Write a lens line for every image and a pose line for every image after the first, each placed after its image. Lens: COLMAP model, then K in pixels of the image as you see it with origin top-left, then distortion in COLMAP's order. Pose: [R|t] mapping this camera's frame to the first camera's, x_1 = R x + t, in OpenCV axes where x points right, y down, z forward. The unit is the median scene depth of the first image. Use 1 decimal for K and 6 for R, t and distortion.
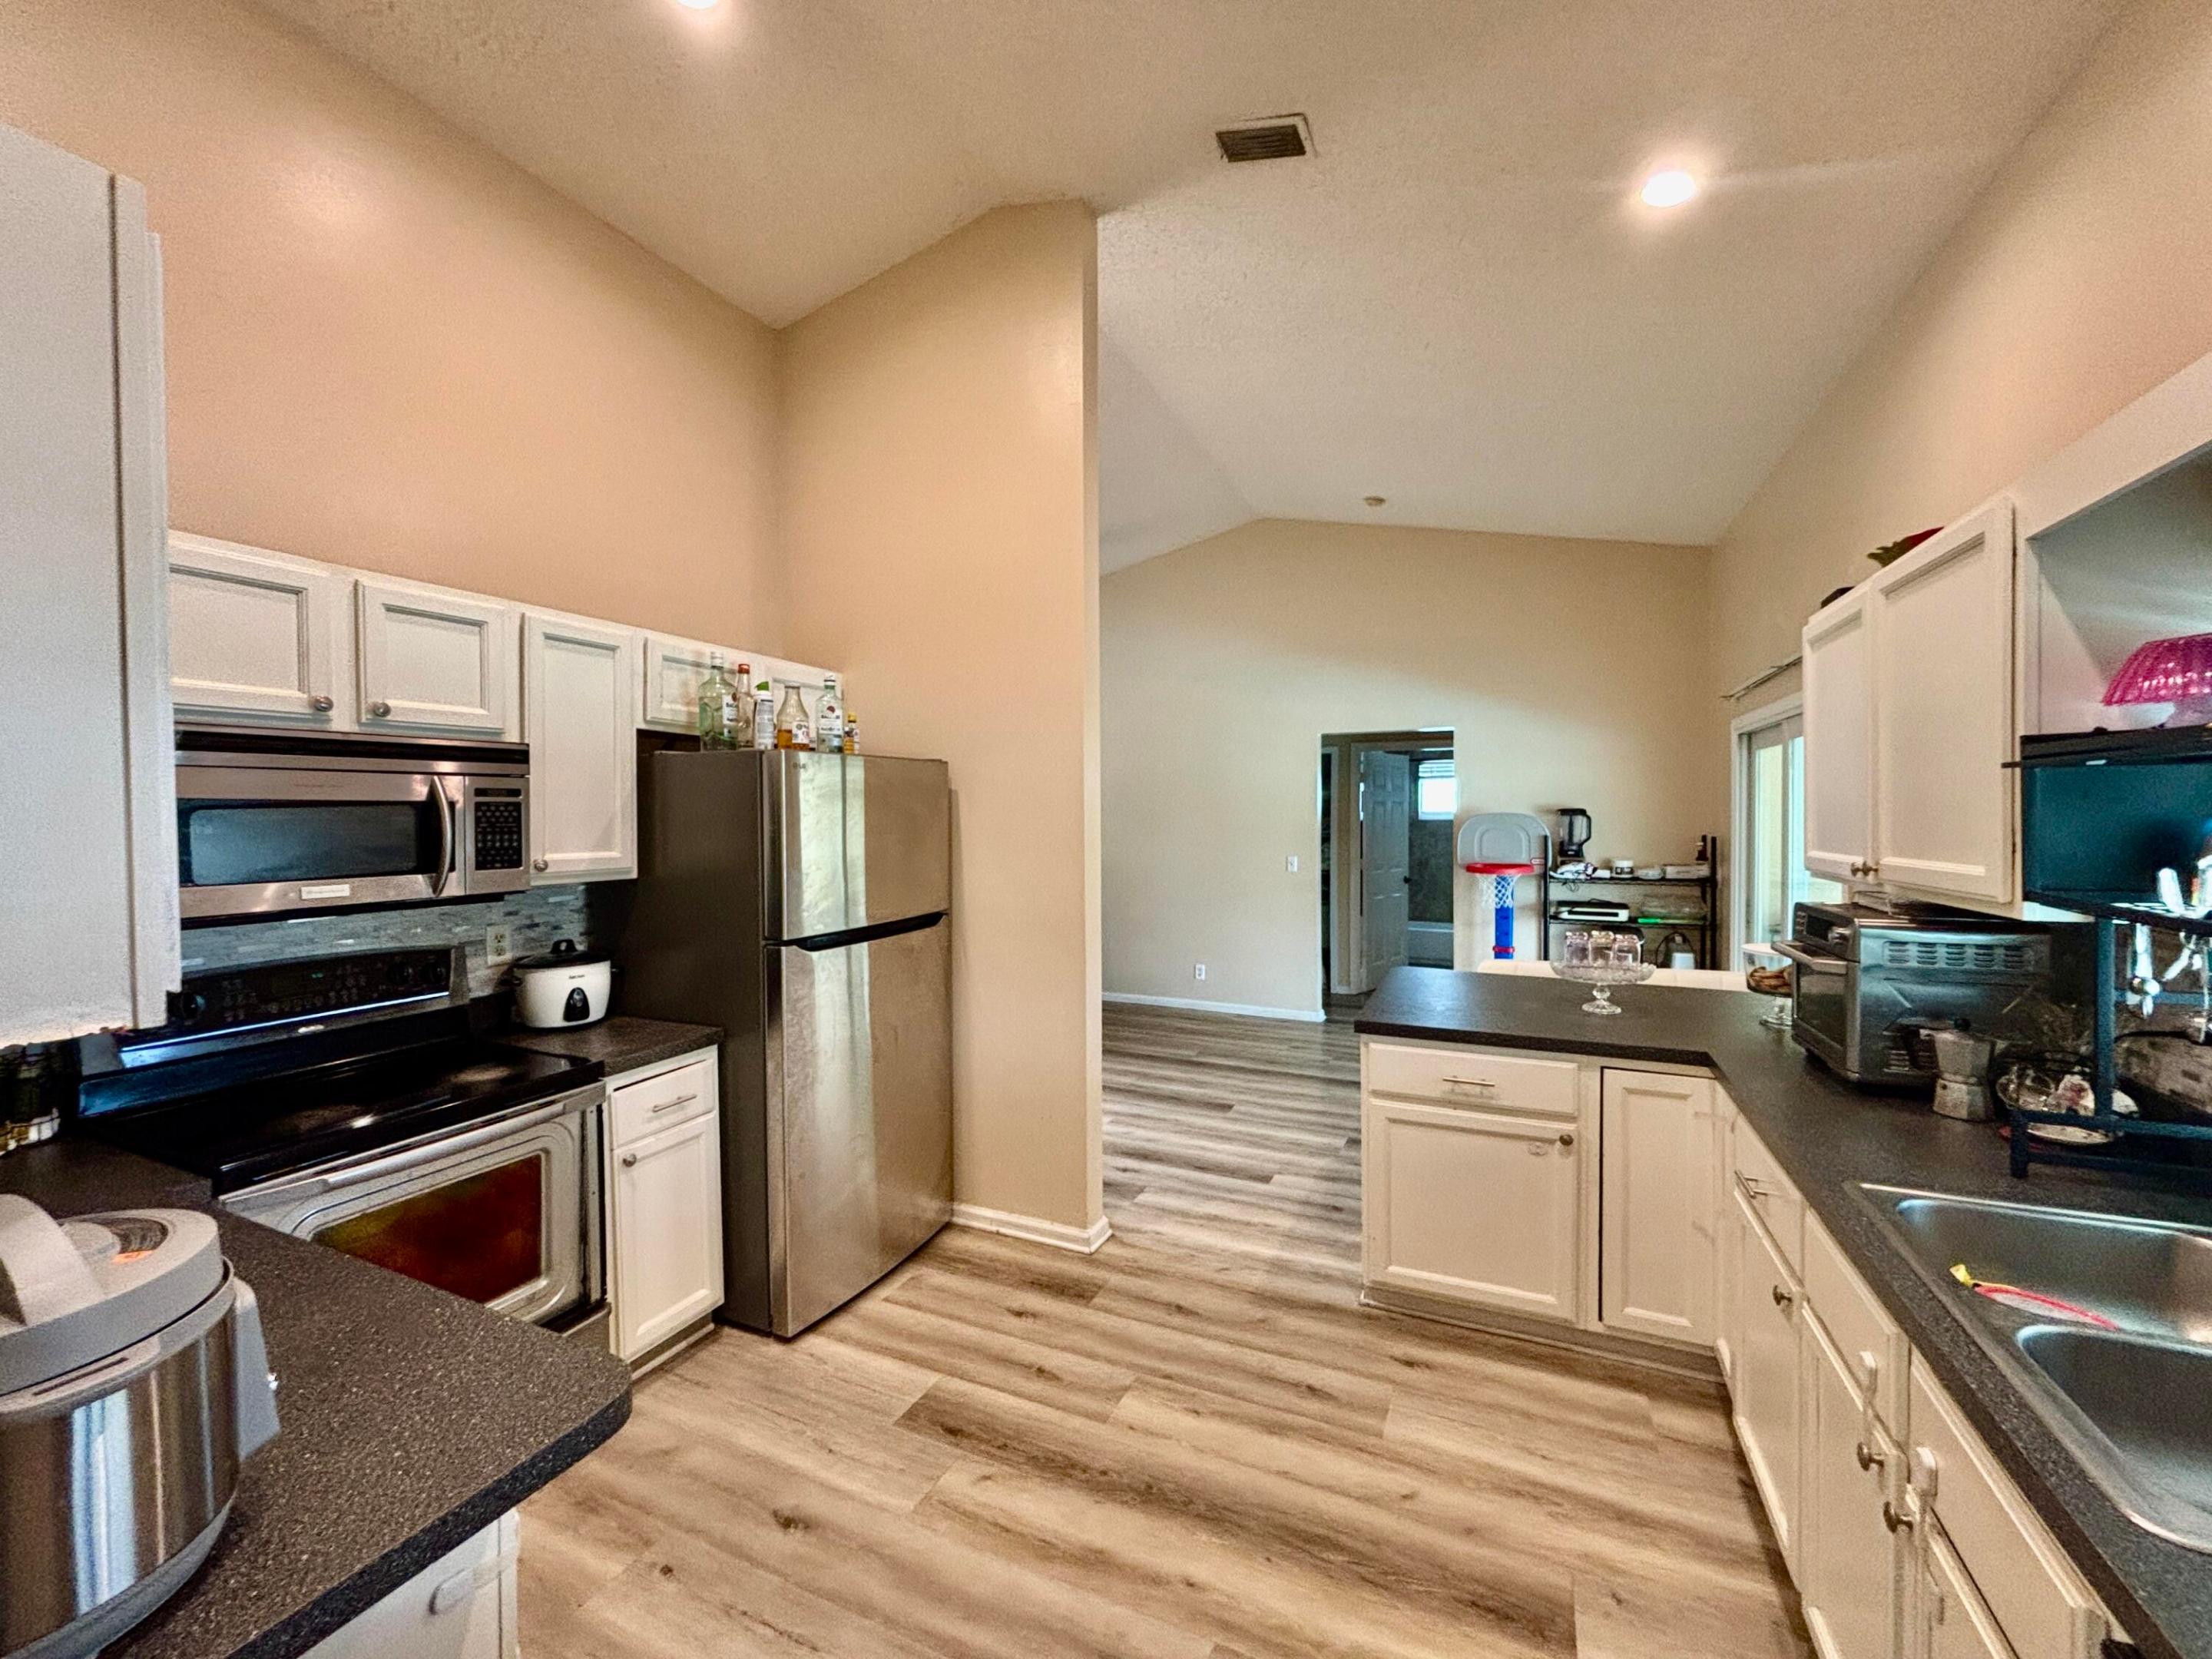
lens RADIAL K [[900.6, 0, 1103.2], [0, 900.6, 833.9], [0, 0, 1]] dist [-0.005991, 0.001312]
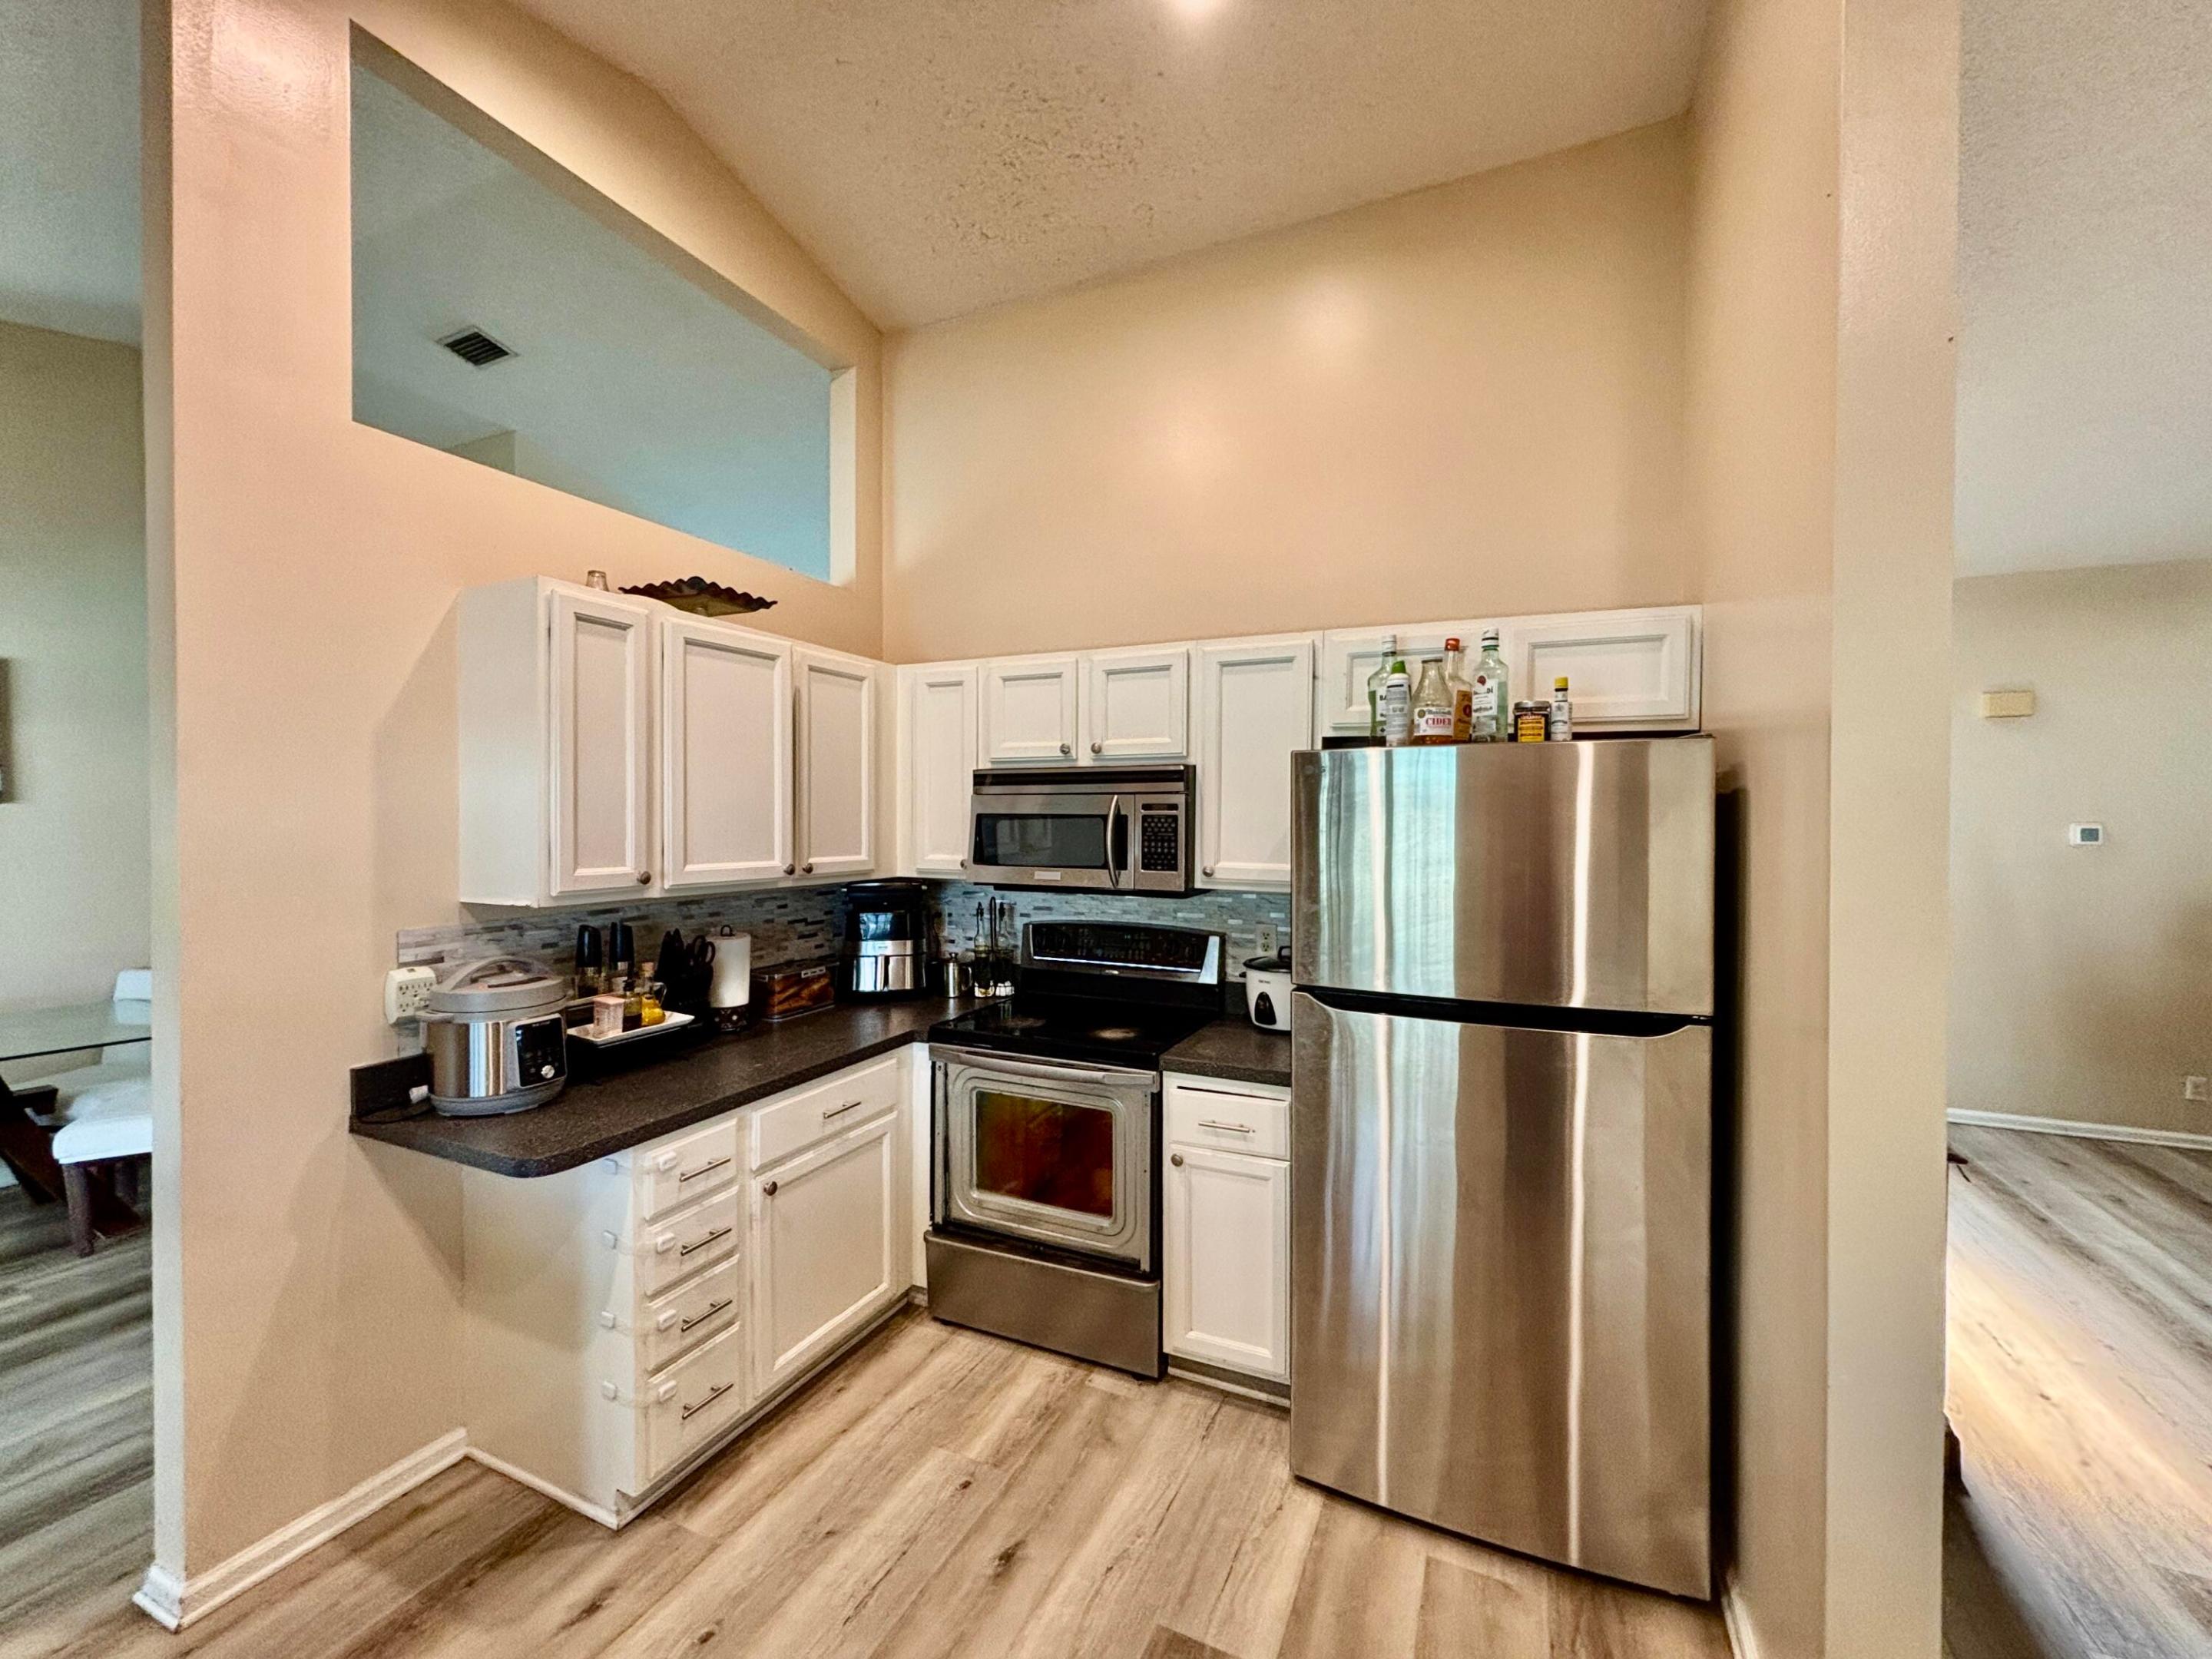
lens RADIAL K [[900.6, 0, 1096.2], [0, 900.6, 820.4], [0, 0, 1]] dist [-0.005991, 0.001312]
pose [[-0.012723, 0.009210, -0.999877, 0.518662], [-0.029512, 0.999518, 0.009582, -0.036592], [0.999483, 0.029630, -0.012445, 0.918404]]
